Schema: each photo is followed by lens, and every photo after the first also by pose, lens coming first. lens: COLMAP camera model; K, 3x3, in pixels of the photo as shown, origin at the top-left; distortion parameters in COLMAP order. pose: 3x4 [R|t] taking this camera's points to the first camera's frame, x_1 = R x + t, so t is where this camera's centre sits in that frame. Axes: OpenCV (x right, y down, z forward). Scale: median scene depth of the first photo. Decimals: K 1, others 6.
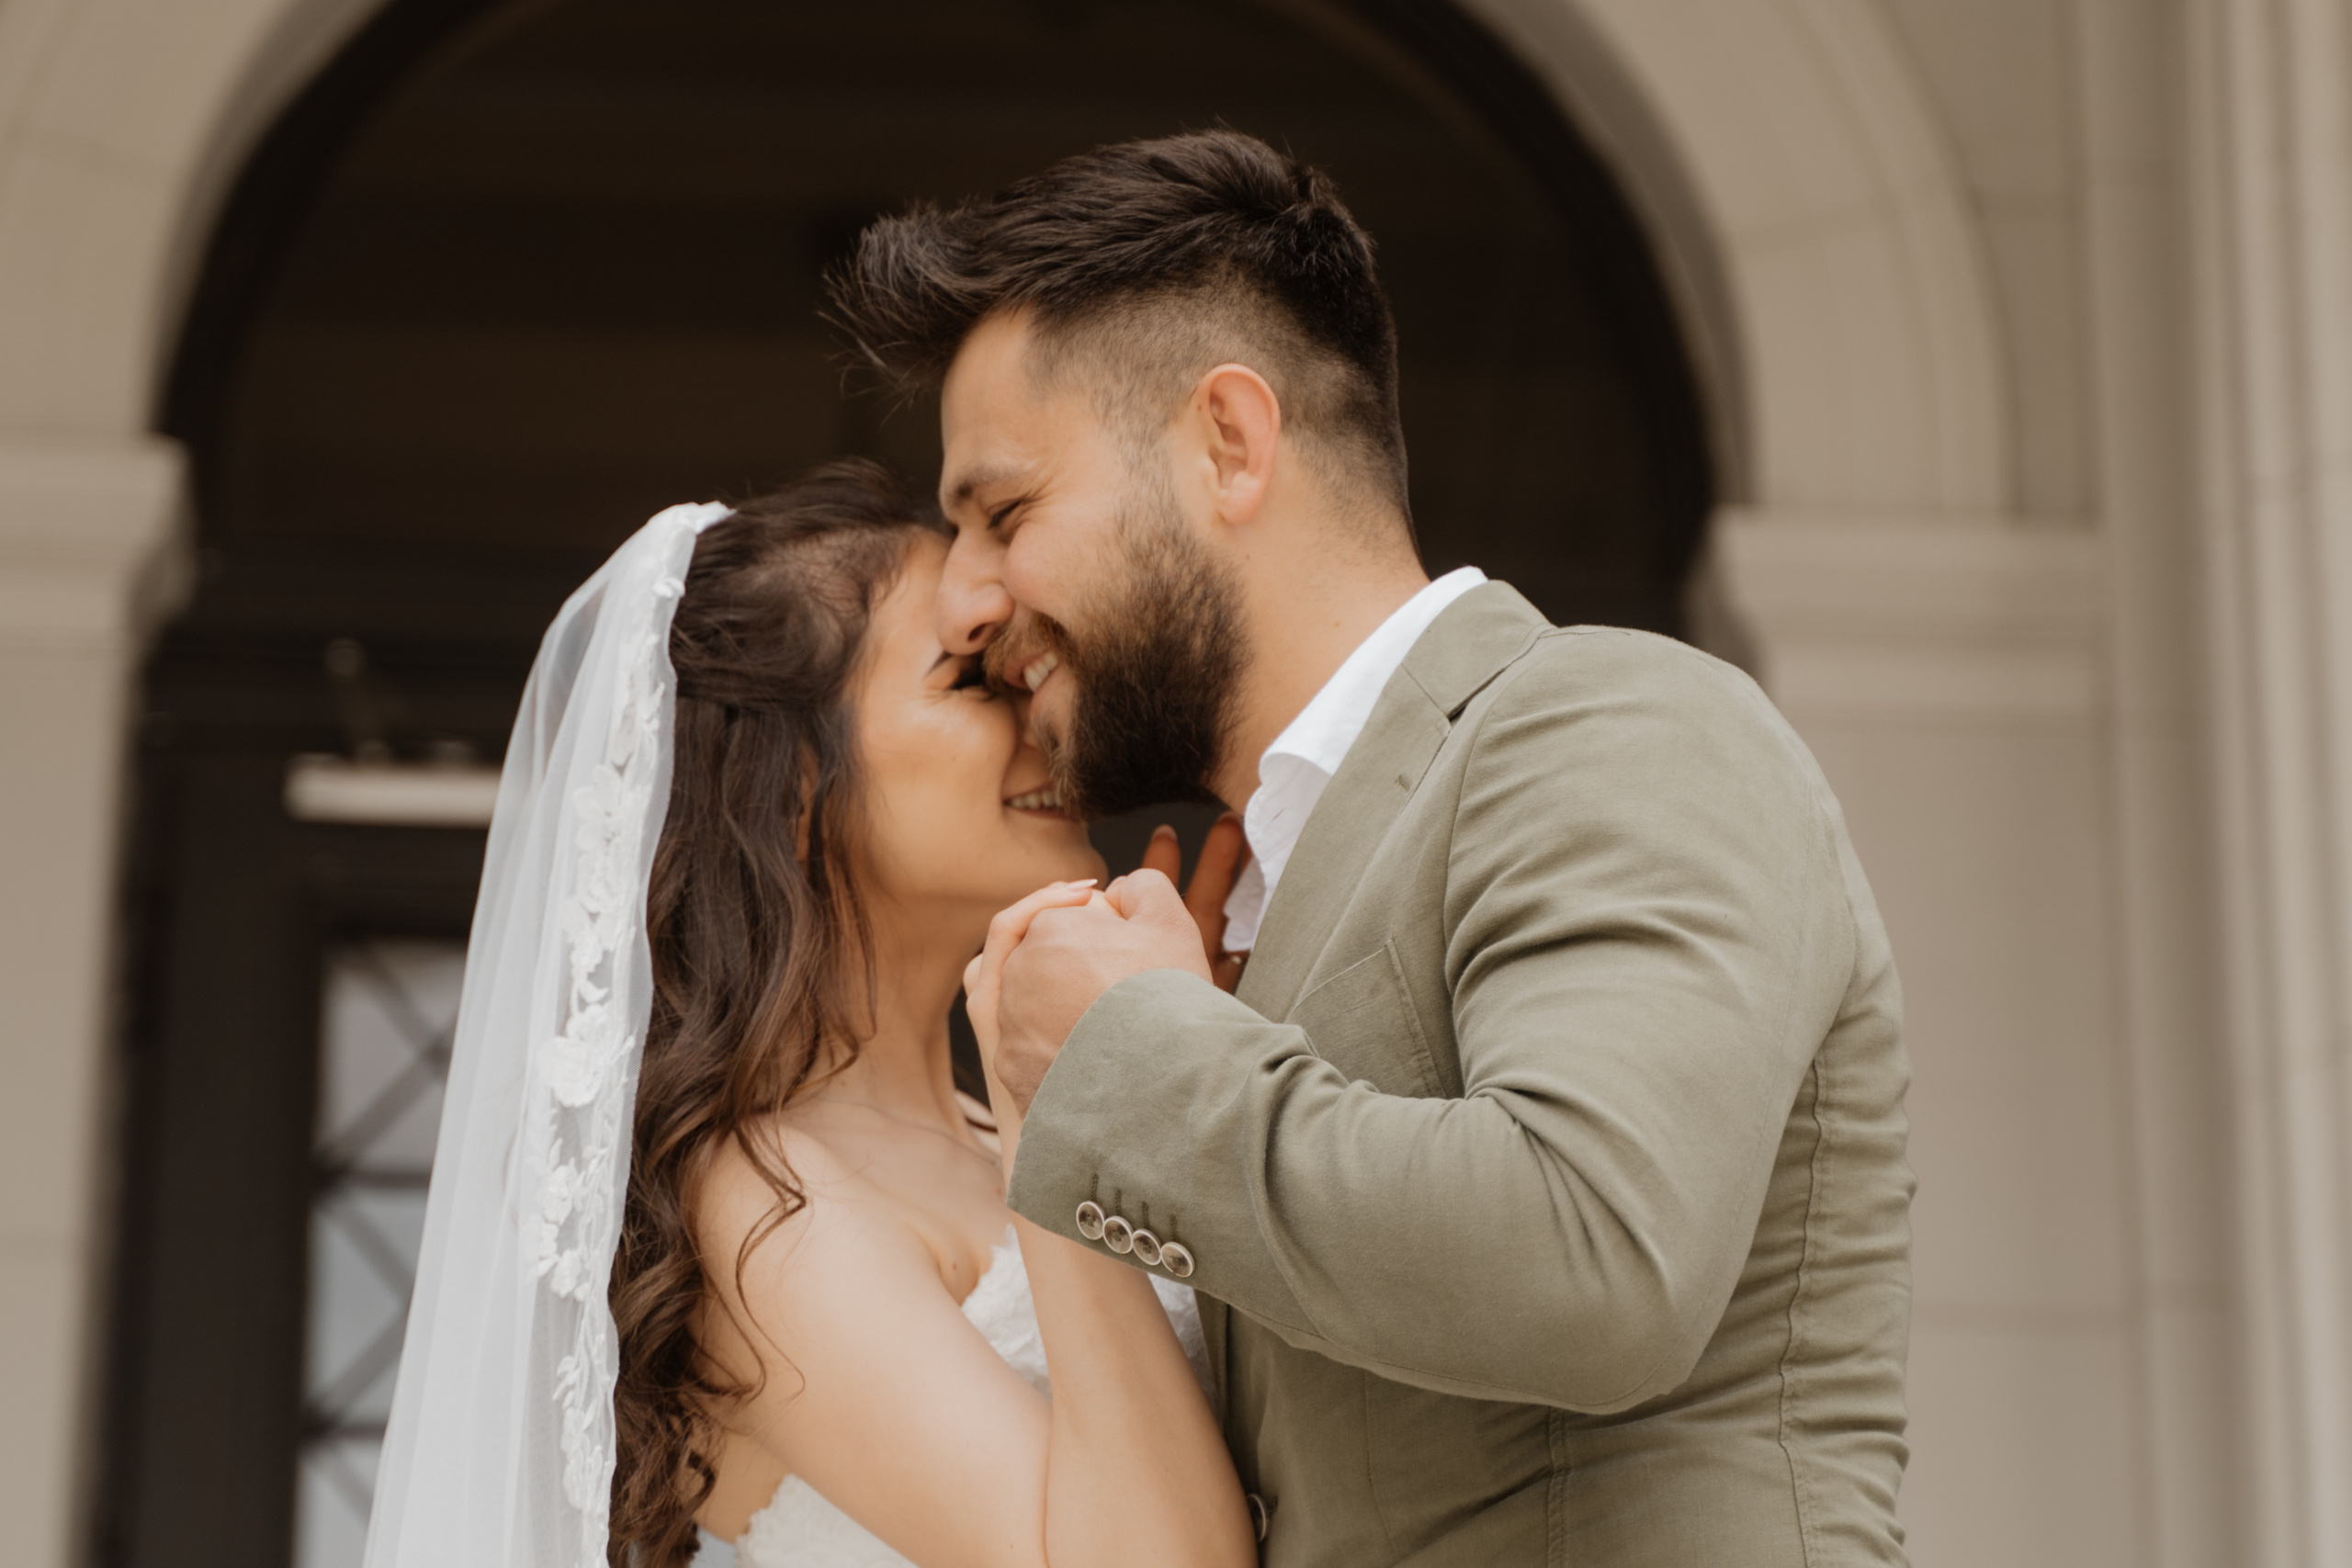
lens RADIAL K [[7739.4, 0, 1176.0], [0, 7739.4, 784.0], [0, 0, 1]] dist [0.003887, 0.107017]
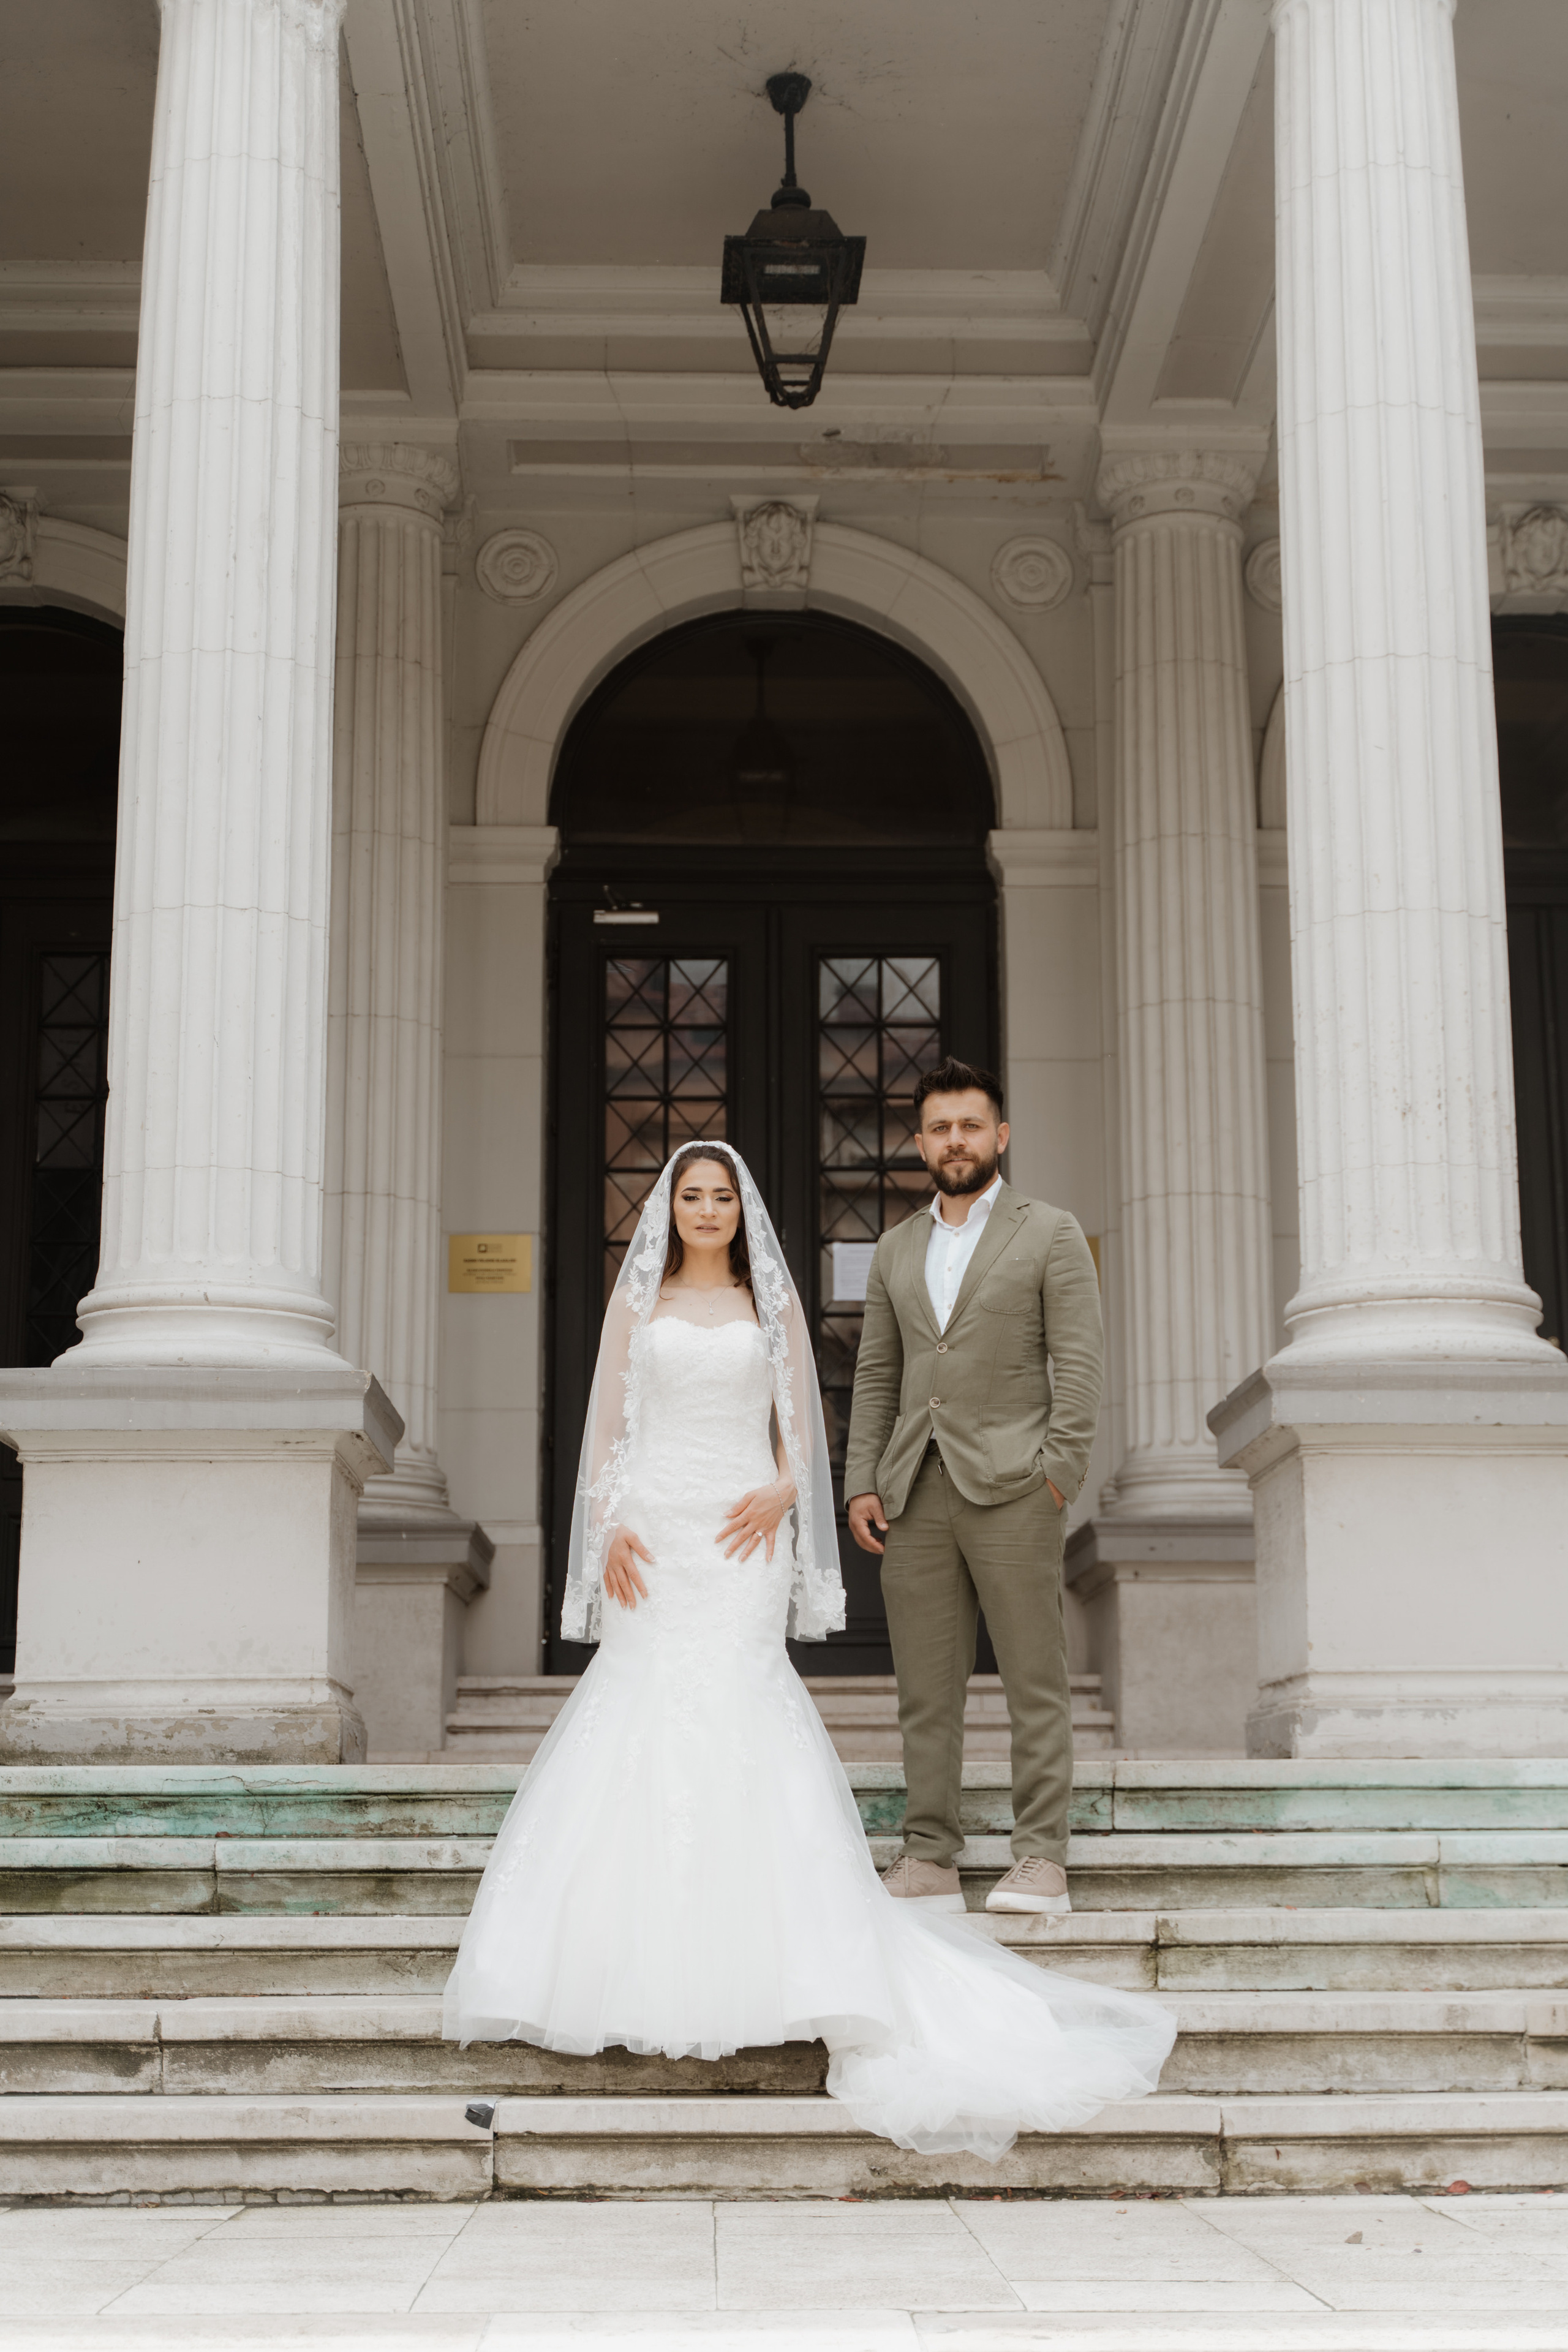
lens RADIAL K [[3329.7, 0, 784.0], [0, 3329.7, 1176.0], [0, 0, 1]] dist [0.007737, -0.085085]
pose [[0.997786, -0.016428, -0.064443, 0.072724], [0.031099, 0.971793, 0.233776, -0.242124], [0.058785, -0.235263, 0.970153, -0.528642]]
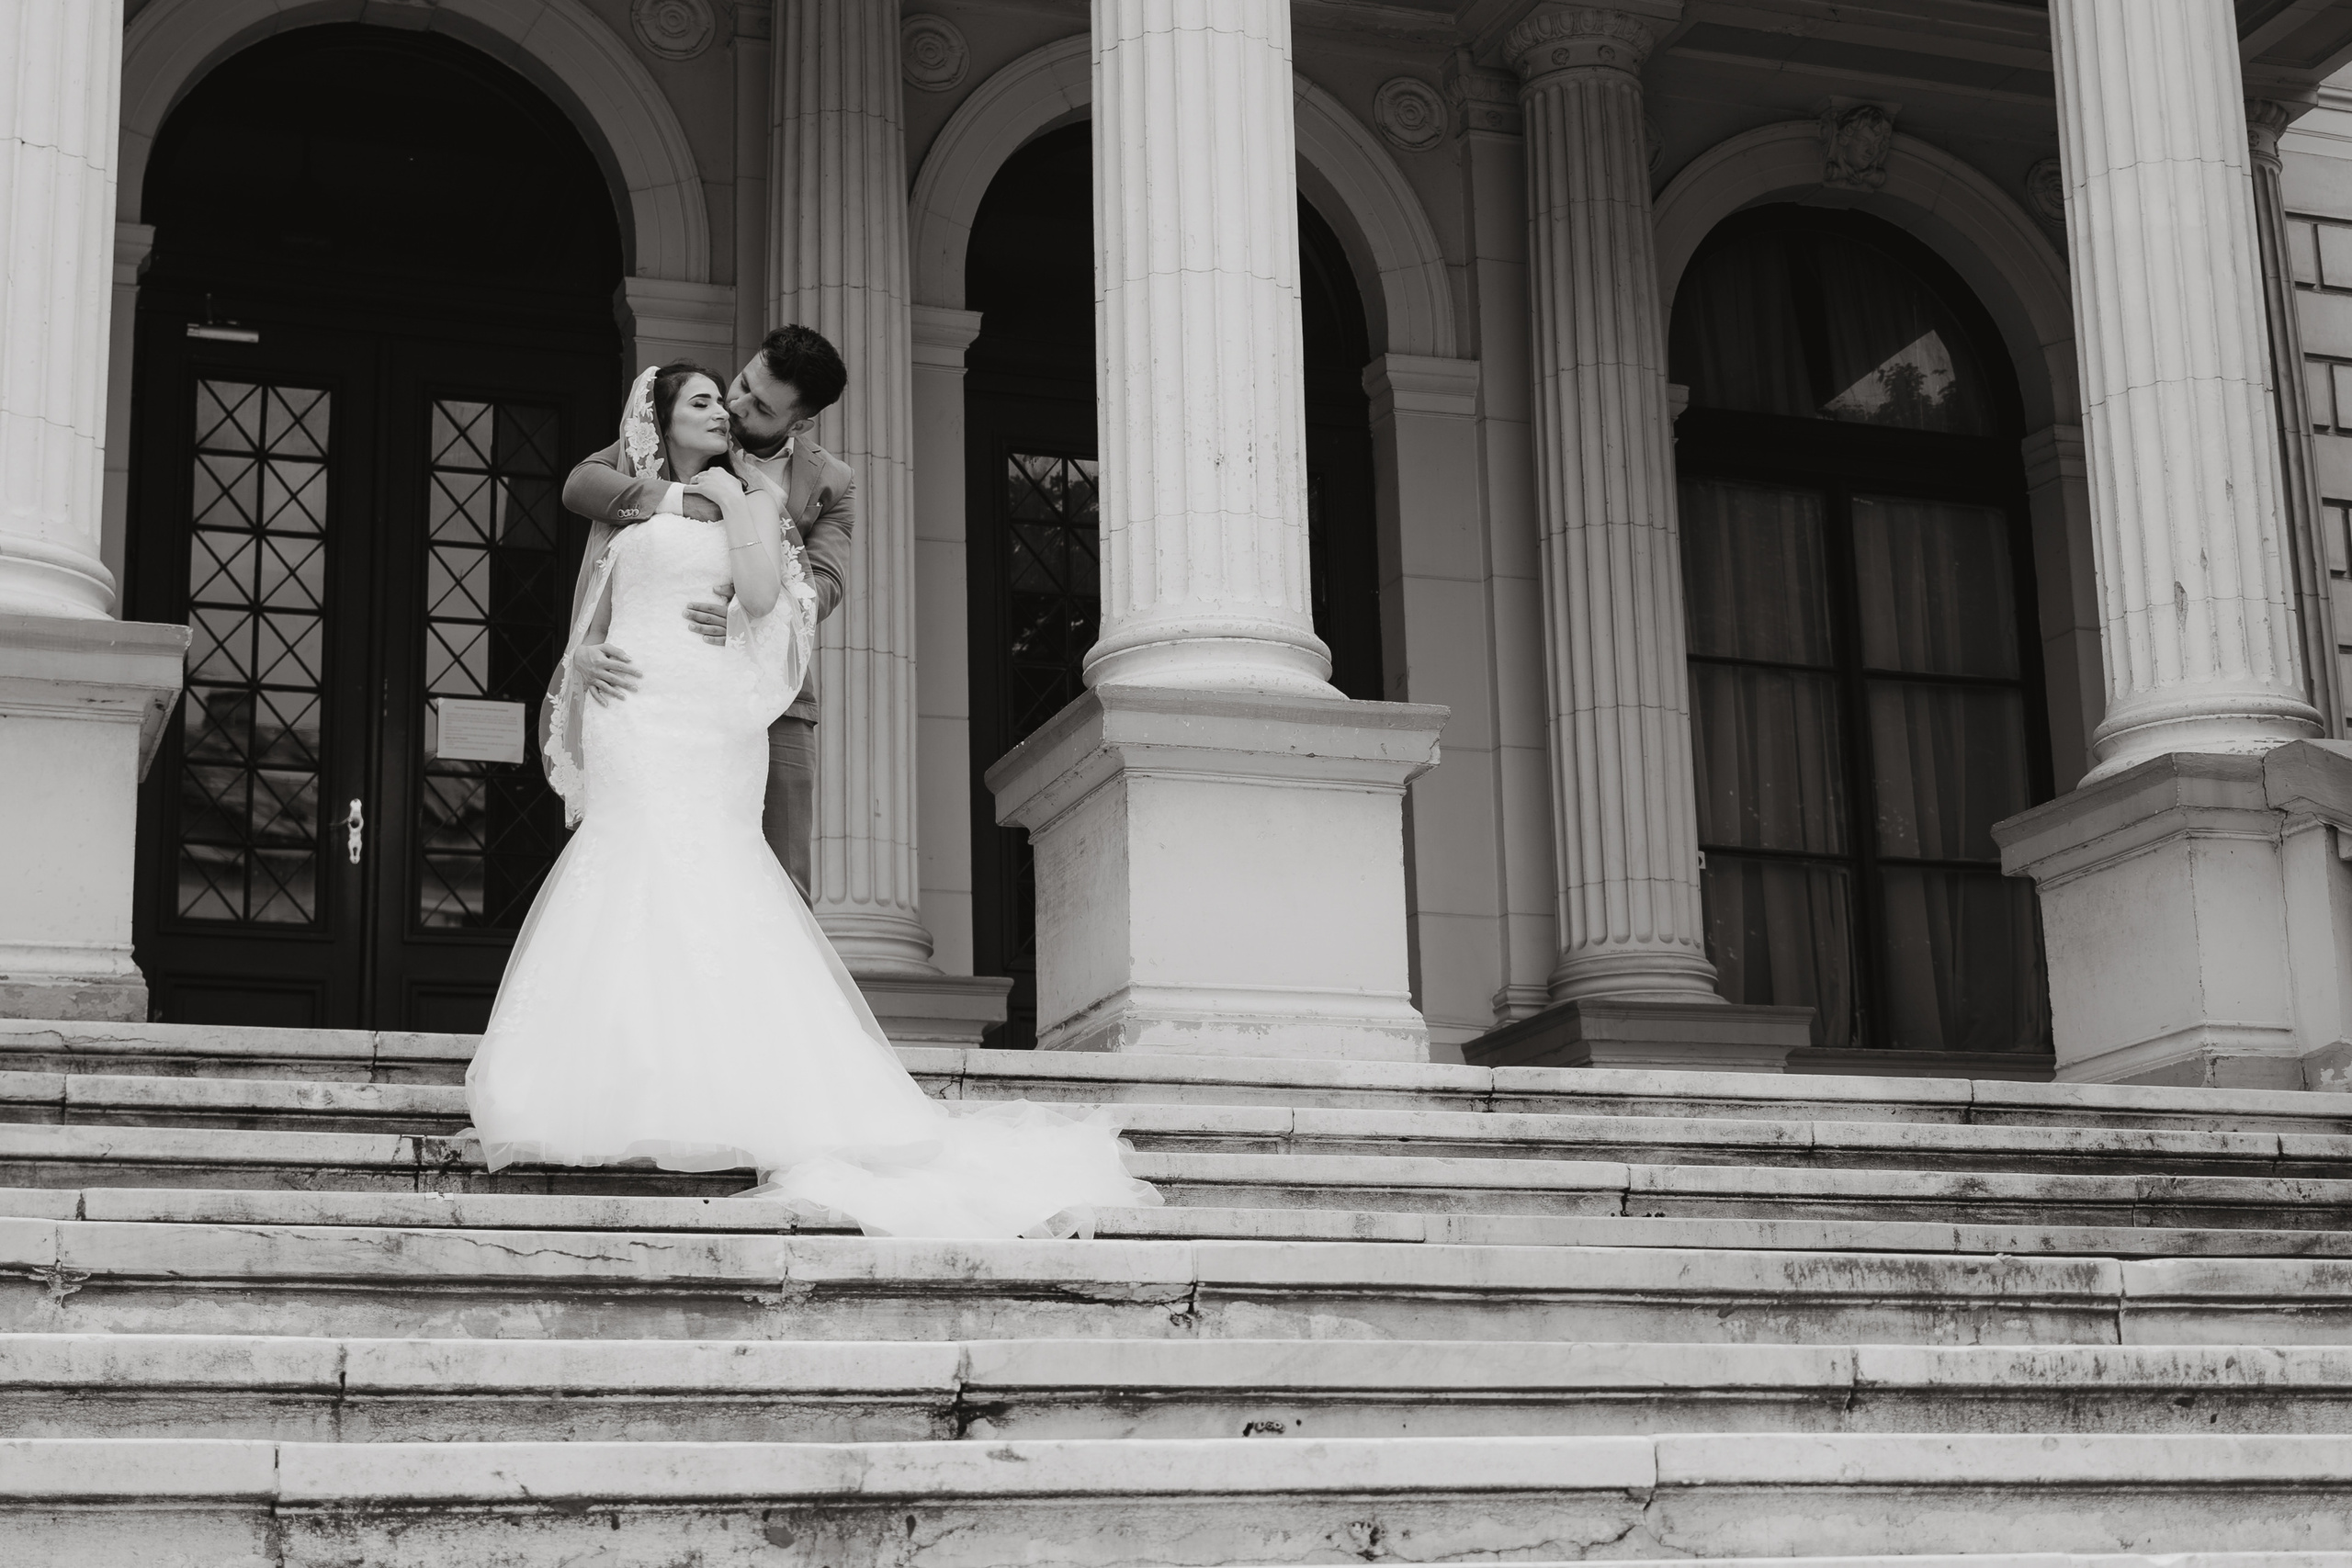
lens RADIAL K [[3702.9, 0, 1169.0], [0, 3702.9, 784.0], [0, 0, 1]] dist [-0.017831, 0.043103]
pose [[0.966612, 0.035656, 0.253752, -0.102352], [-0.083939, 0.979693, 0.182088, -0.131890], [-0.242106, -0.197308, 0.949976, -0.637877]]
